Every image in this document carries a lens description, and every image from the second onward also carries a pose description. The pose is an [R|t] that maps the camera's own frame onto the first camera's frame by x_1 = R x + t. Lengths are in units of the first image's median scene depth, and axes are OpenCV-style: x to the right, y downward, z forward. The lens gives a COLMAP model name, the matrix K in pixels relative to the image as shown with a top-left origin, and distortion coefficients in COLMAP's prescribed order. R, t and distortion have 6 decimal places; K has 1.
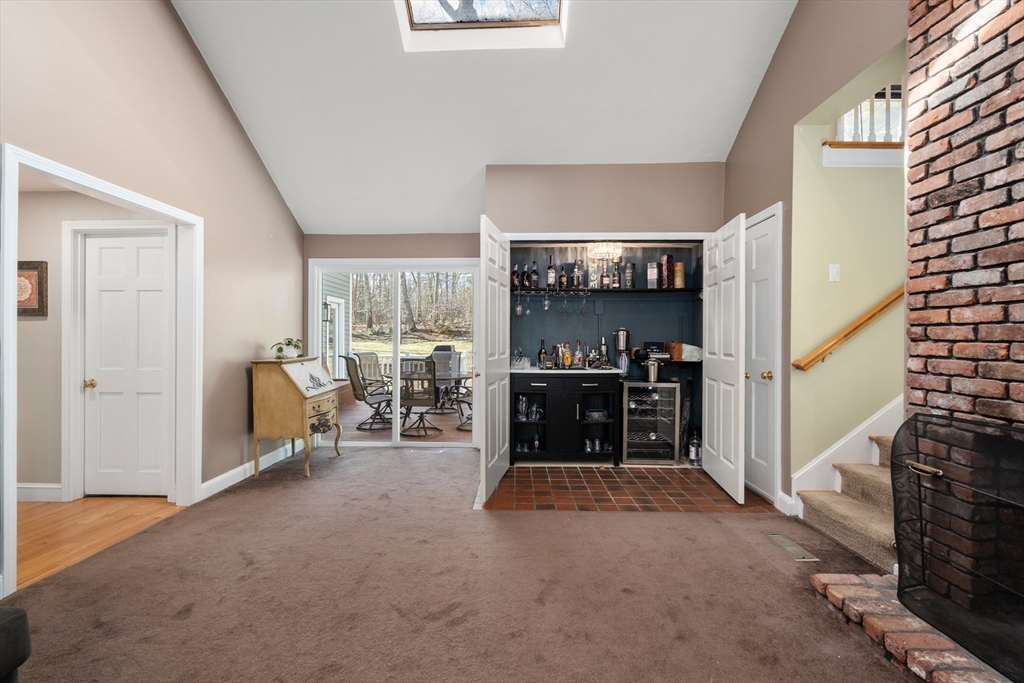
lens RADIAL K [[468.4, 0, 509.3], [0, 468.4, 342.4], [0, 0, 1]] dist [-0.003041, 0.000873]
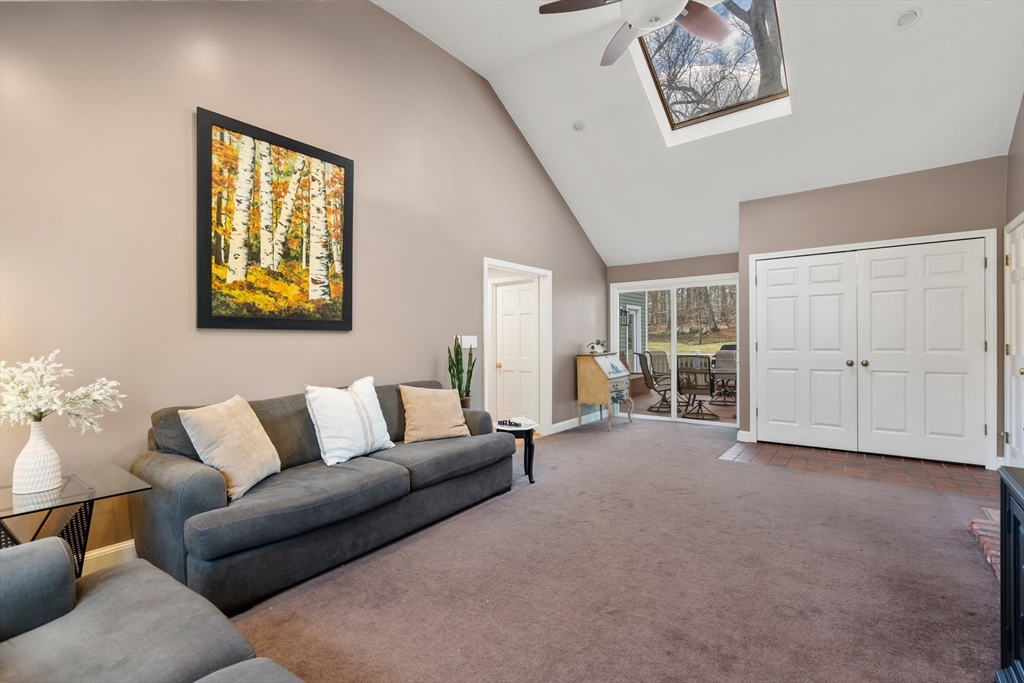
lens RADIAL K [[468.4, 0, 509.3], [0, 468.4, 342.4], [0, 0, 1]] dist [-0.003041, 0.000873]
pose [[0.809829, -0.007270, -0.586621, 0.208728], [0.006716, 0.999973, -0.003121, 0.002393], [0.586628, -0.001412, 0.809855, -0.443791]]
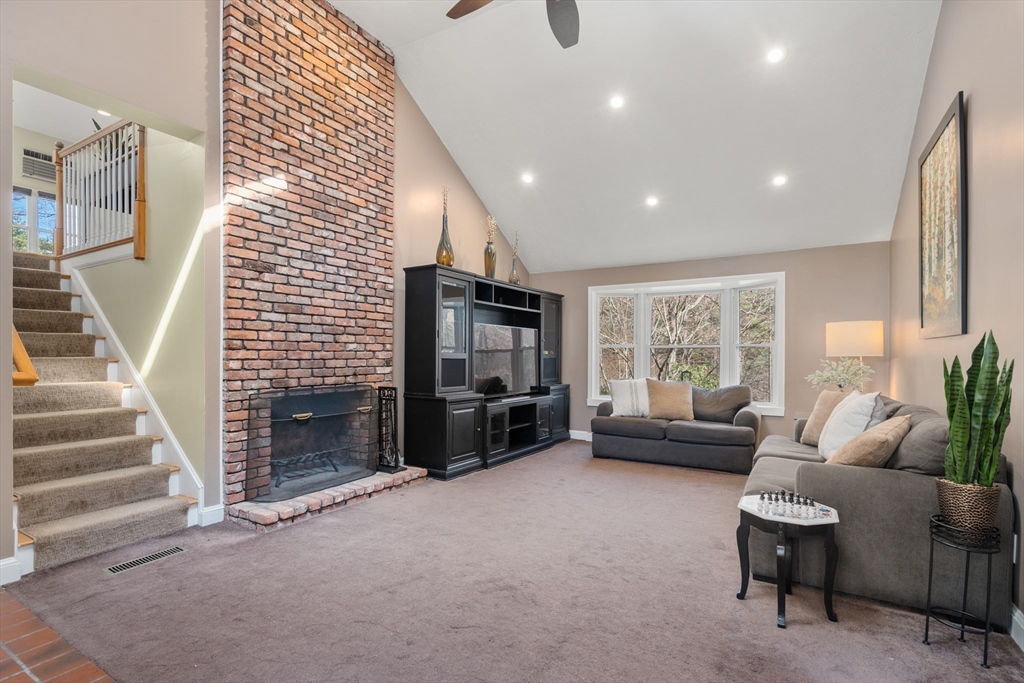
lens RADIAL K [[468.4, 0, 509.3], [0, 468.4, 342.4], [0, 0, 1]] dist [-0.003041, 0.000873]
pose [[-0.858333, 0.000279, 0.513094, -0.388232], [-0.008990, 0.999838, -0.015582, -0.006113], [-0.513015, -0.017987, -0.858191, 1.028335]]
